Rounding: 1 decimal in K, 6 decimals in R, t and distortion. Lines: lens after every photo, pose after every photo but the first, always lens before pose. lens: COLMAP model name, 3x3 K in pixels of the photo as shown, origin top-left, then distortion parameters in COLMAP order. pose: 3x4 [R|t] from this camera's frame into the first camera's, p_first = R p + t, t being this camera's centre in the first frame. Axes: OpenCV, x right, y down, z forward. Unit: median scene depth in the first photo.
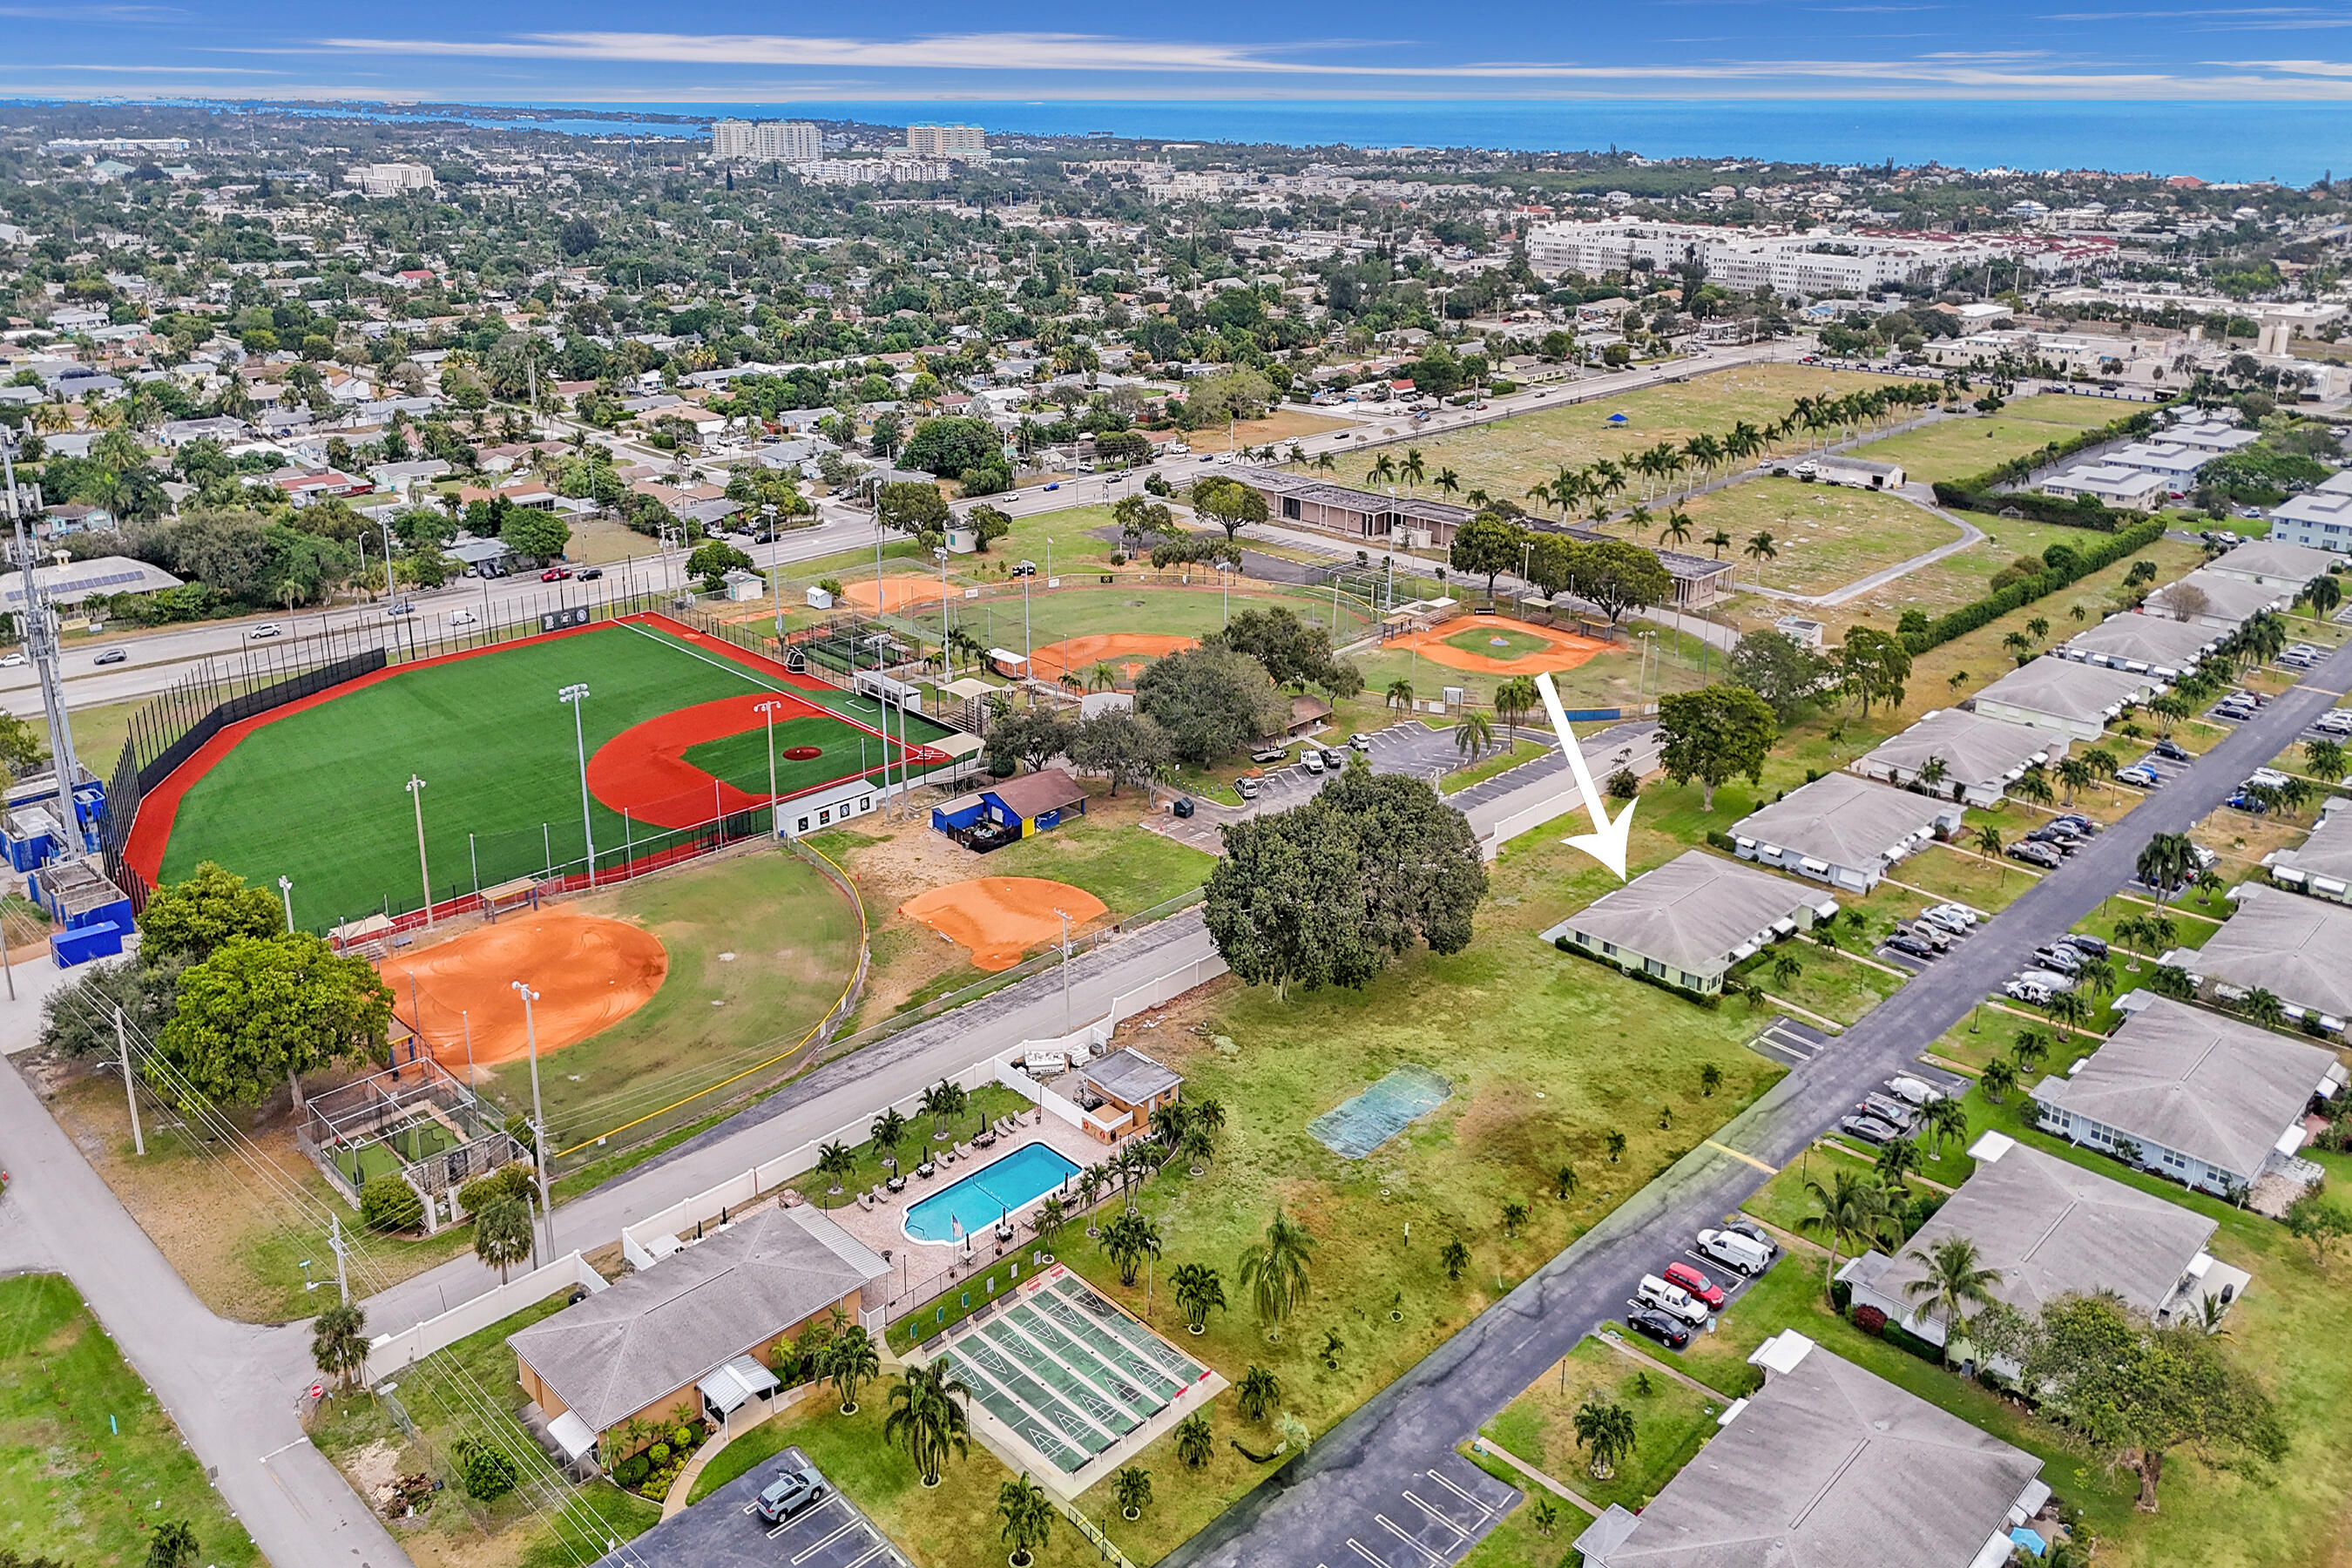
lens RADIAL K [[1669.5, 0, 1210.8], [0, 1669.5, 784.7], [0, 0, 1]] dist [0.053453, -0.095440]
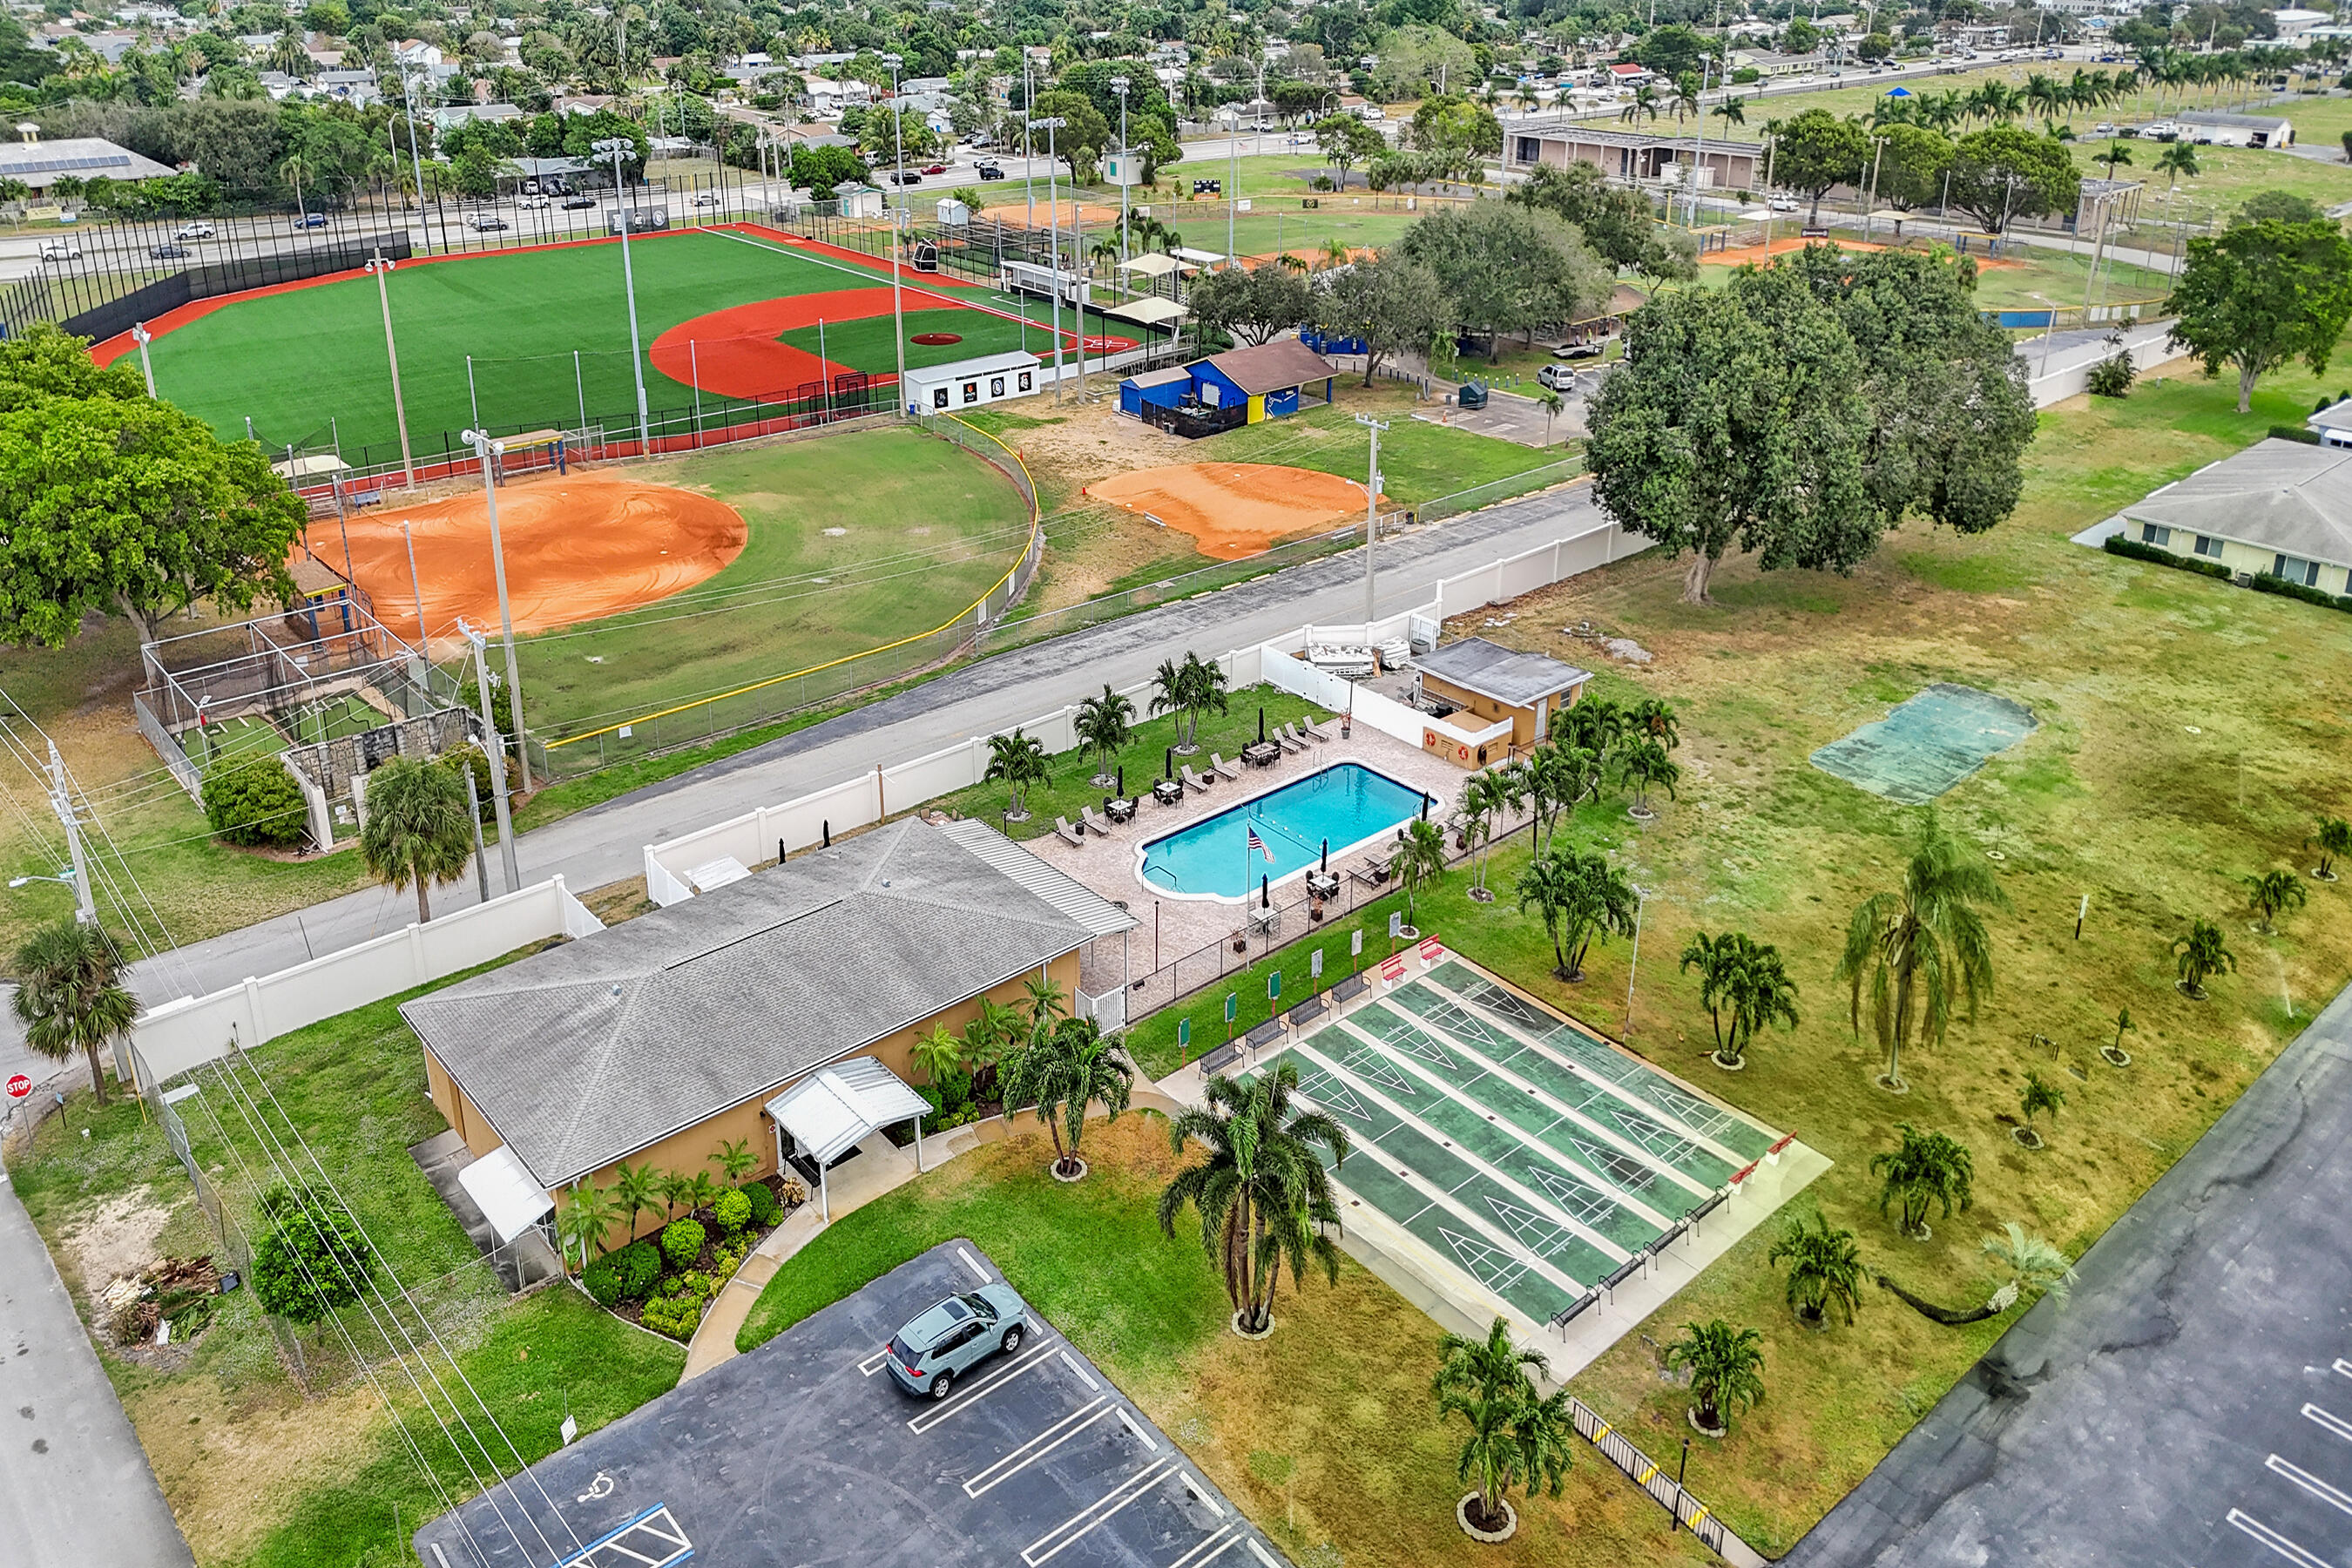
lens RADIAL K [[1691.8, 0, 1176.0], [0, 1691.8, 784.0], [0, 0, 1]] dist [0.075114, -0.128800]
pose [[0.995806, 0.024852, -0.088048, -0.119569], [-0.016192, 0.995080, 0.097743, 0.175341], [0.090044, -0.095908, 0.991309, 0.435228]]
